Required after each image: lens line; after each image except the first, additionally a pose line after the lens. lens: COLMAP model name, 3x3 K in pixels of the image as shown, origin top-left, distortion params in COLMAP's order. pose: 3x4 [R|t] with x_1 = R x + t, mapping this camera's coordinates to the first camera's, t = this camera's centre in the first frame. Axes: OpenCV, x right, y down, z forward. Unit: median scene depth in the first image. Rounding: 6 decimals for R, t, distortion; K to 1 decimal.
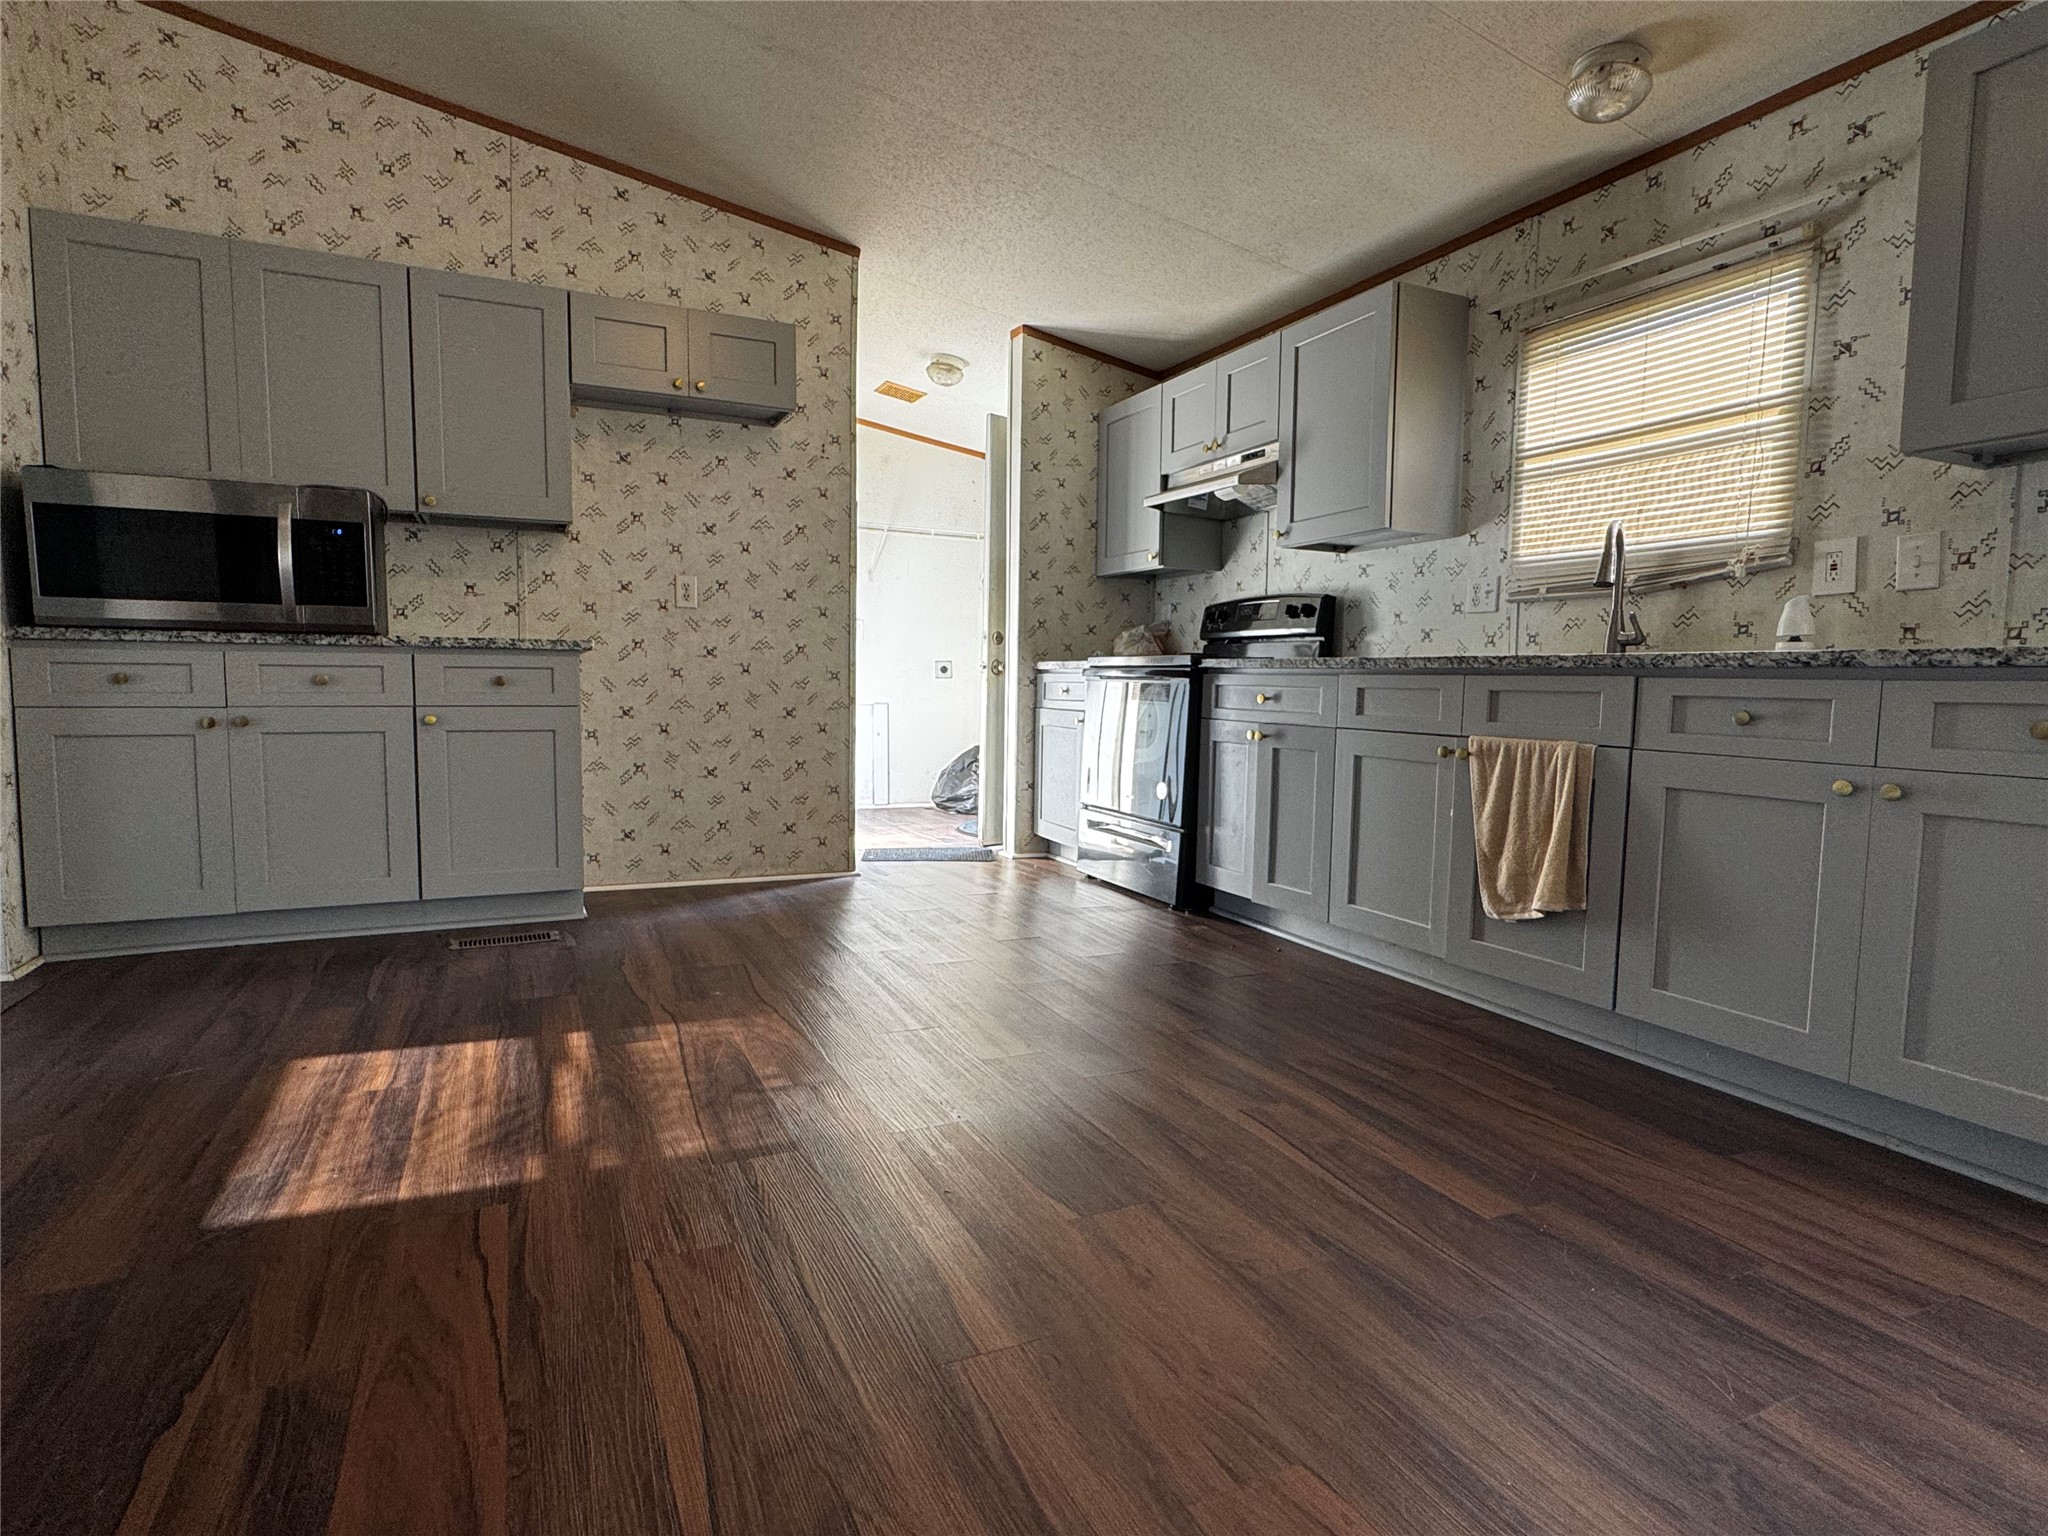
lens RADIAL K [[1066.4, 0, 1019.5], [0, 1066.4, 767.8], [0, 0, 1]] dist [-0.001794, -0.001529]
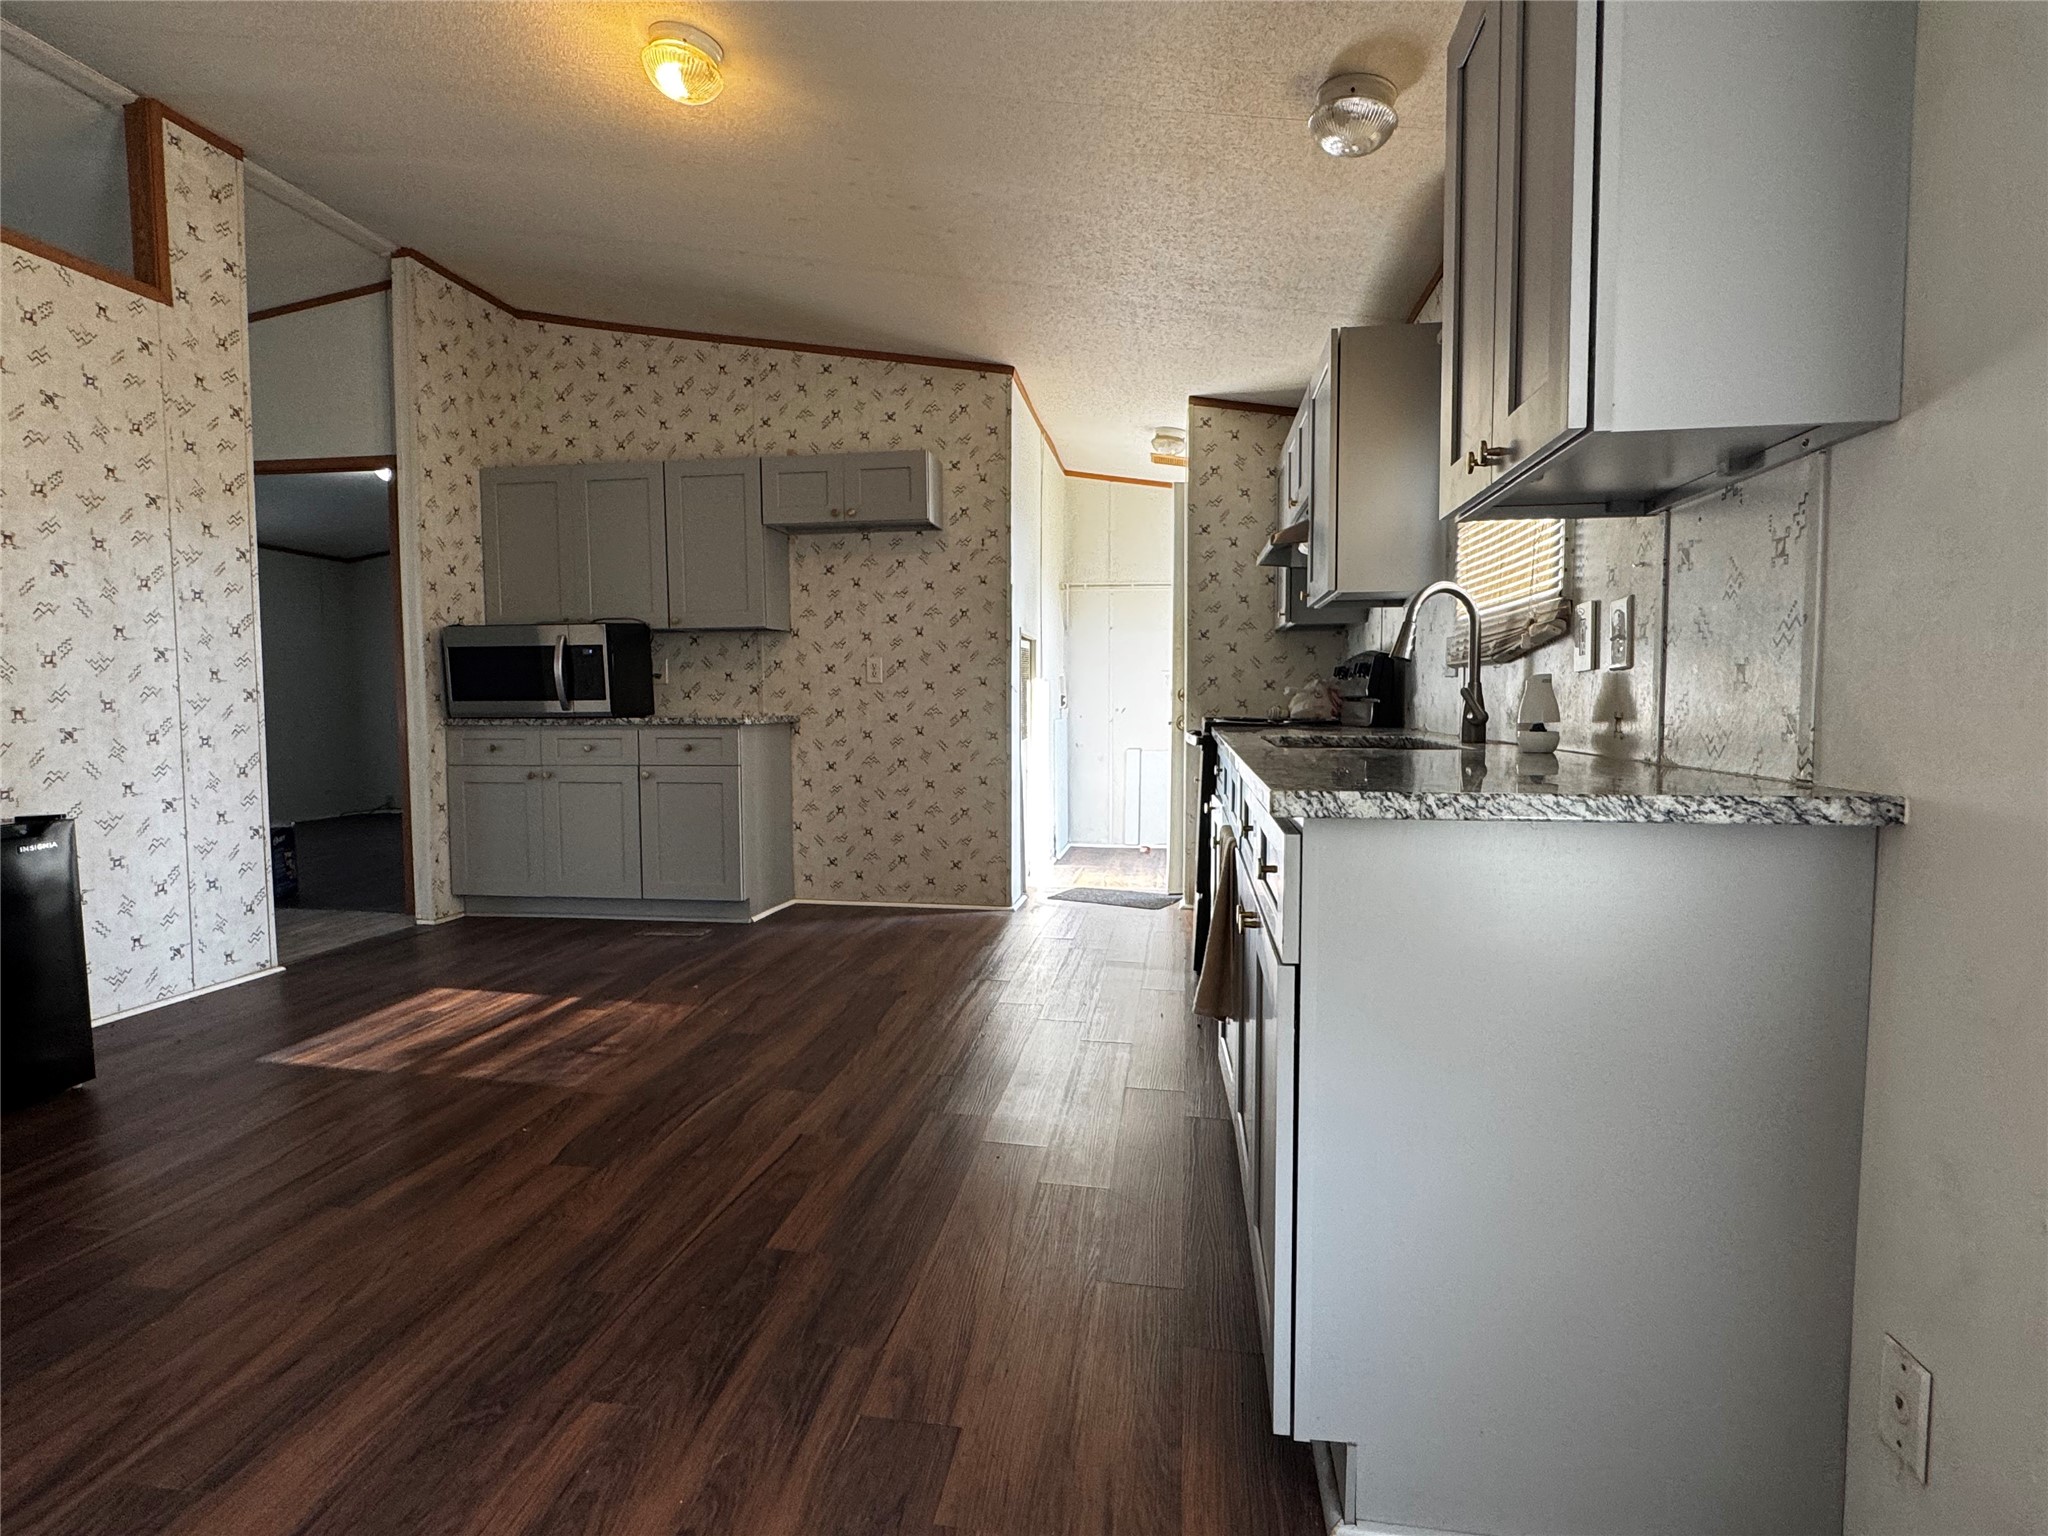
lens RADIAL K [[1066.4, 0, 1020.1], [0, 1066.4, 769.1], [0, 0, 1]] dist [-0.001794, -0.001529]
pose [[0.826272, 0.020839, -0.562885, 0.620290], [-0.030882, 0.999488, -0.008329, -0.051218], [0.562424, 0.024265, 0.826493, 0.075937]]
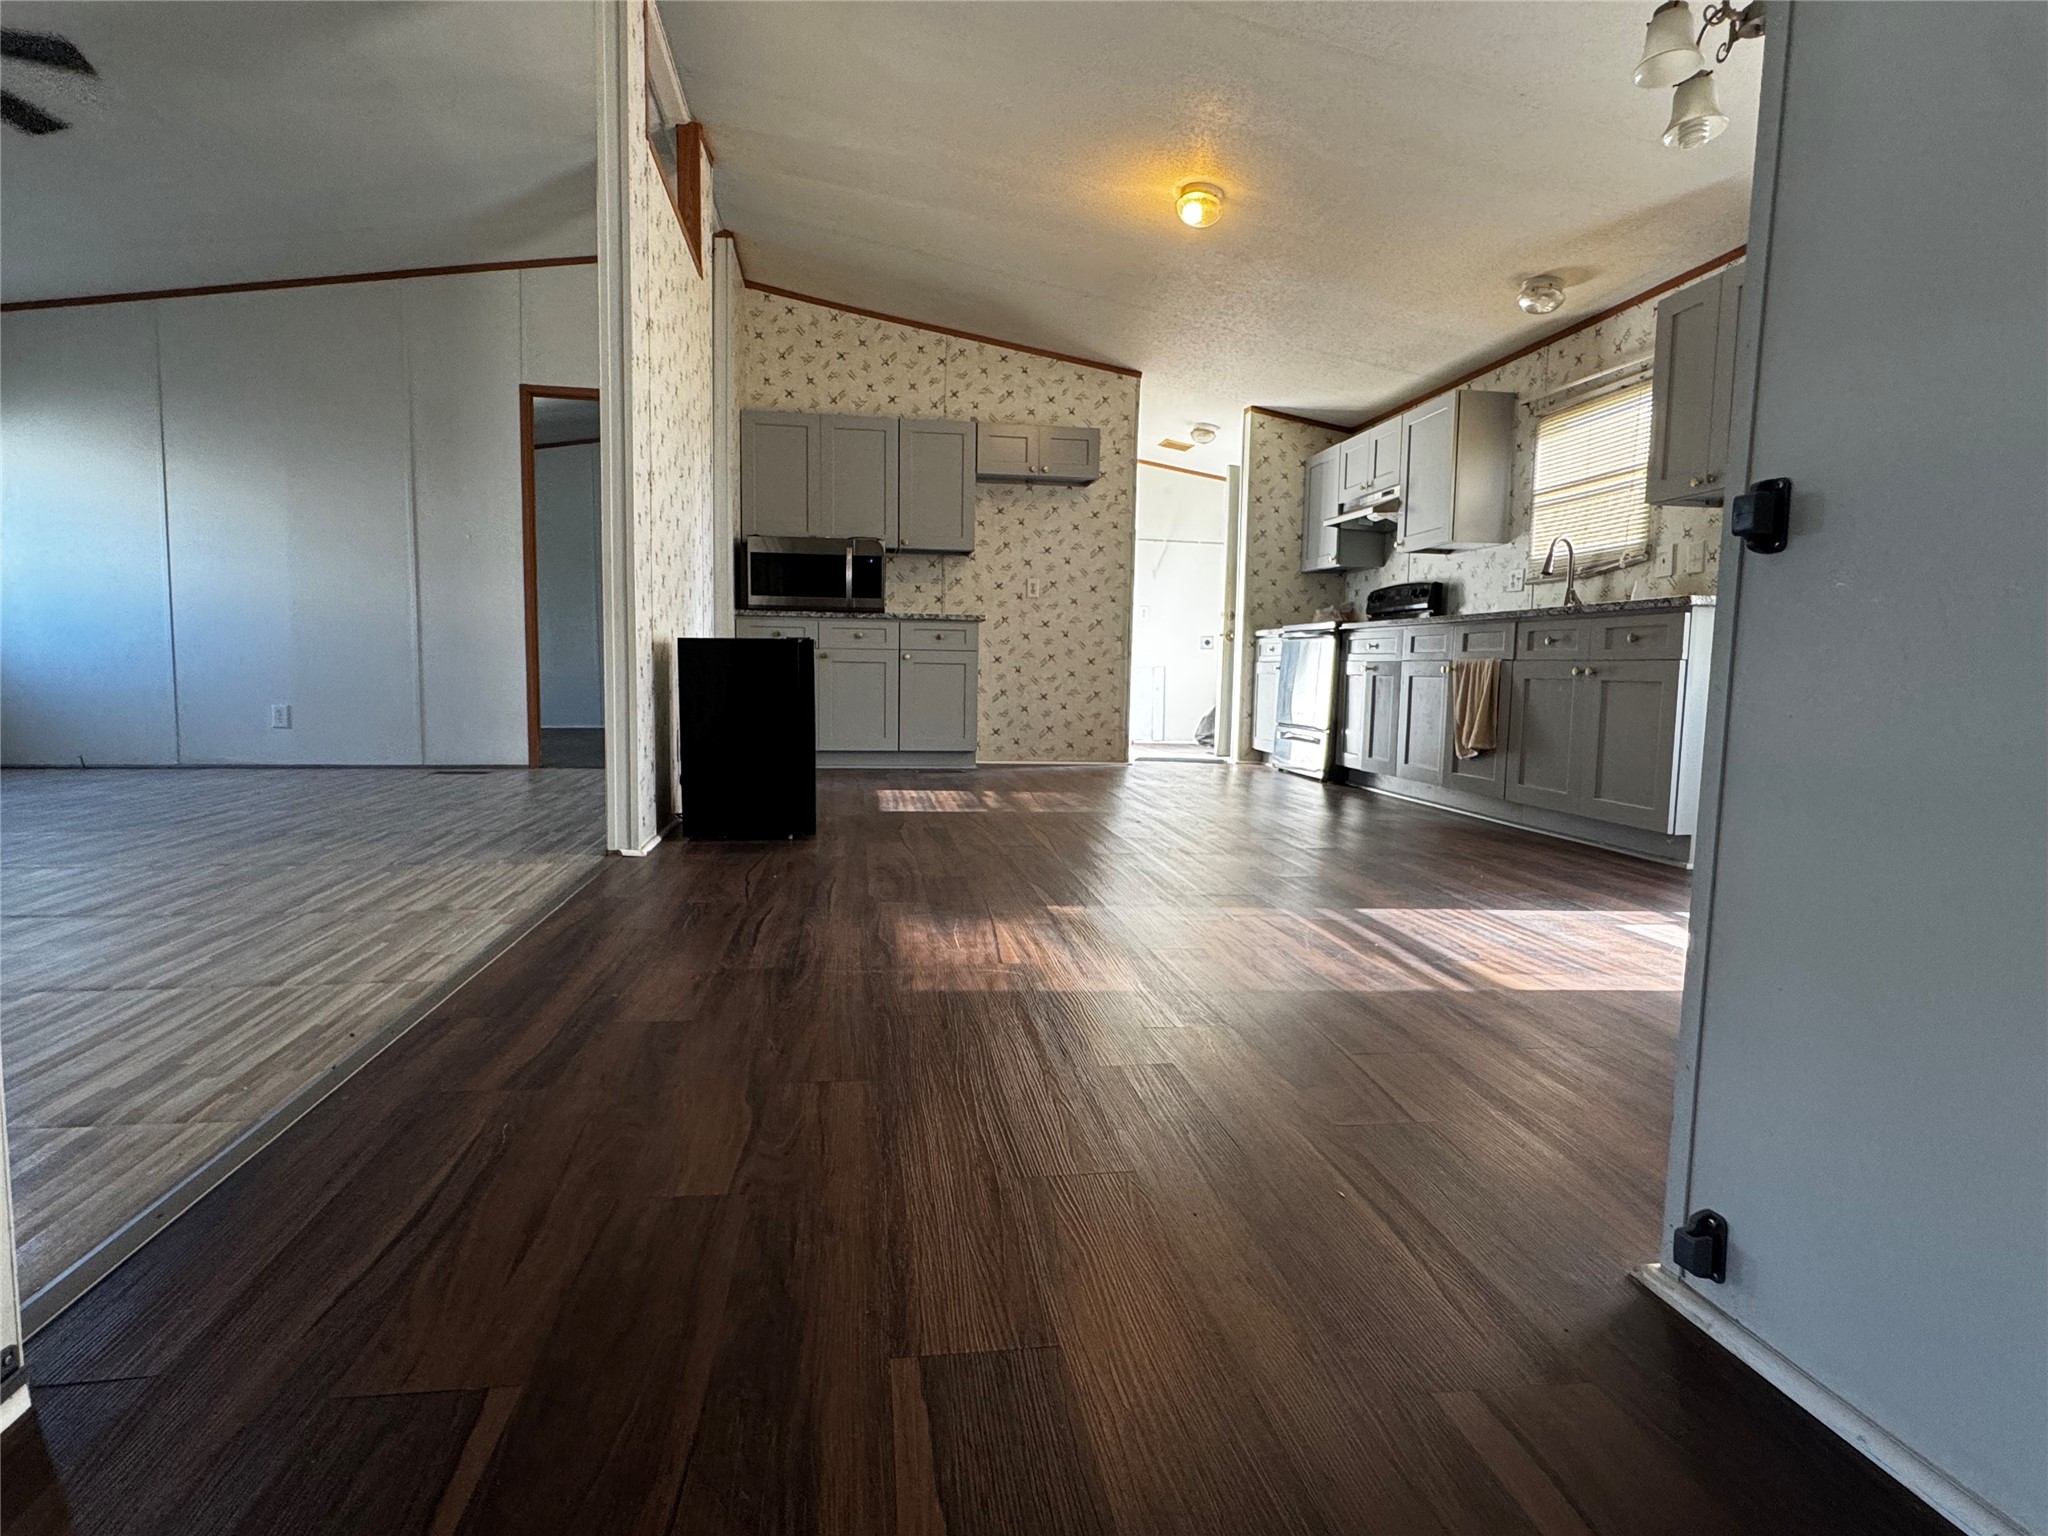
lens RADIAL K [[1066.4, 0, 1020.2], [0, 1066.4, 771.4], [0, 0, 1]] dist [-0.001794, -0.001529]
pose [[0.957872, 0.030007, -0.285623, 0.182996], [-0.027508, 0.999540, 0.012755, 0.119578], [0.285874, -0.004361, 0.958257, -0.718987]]
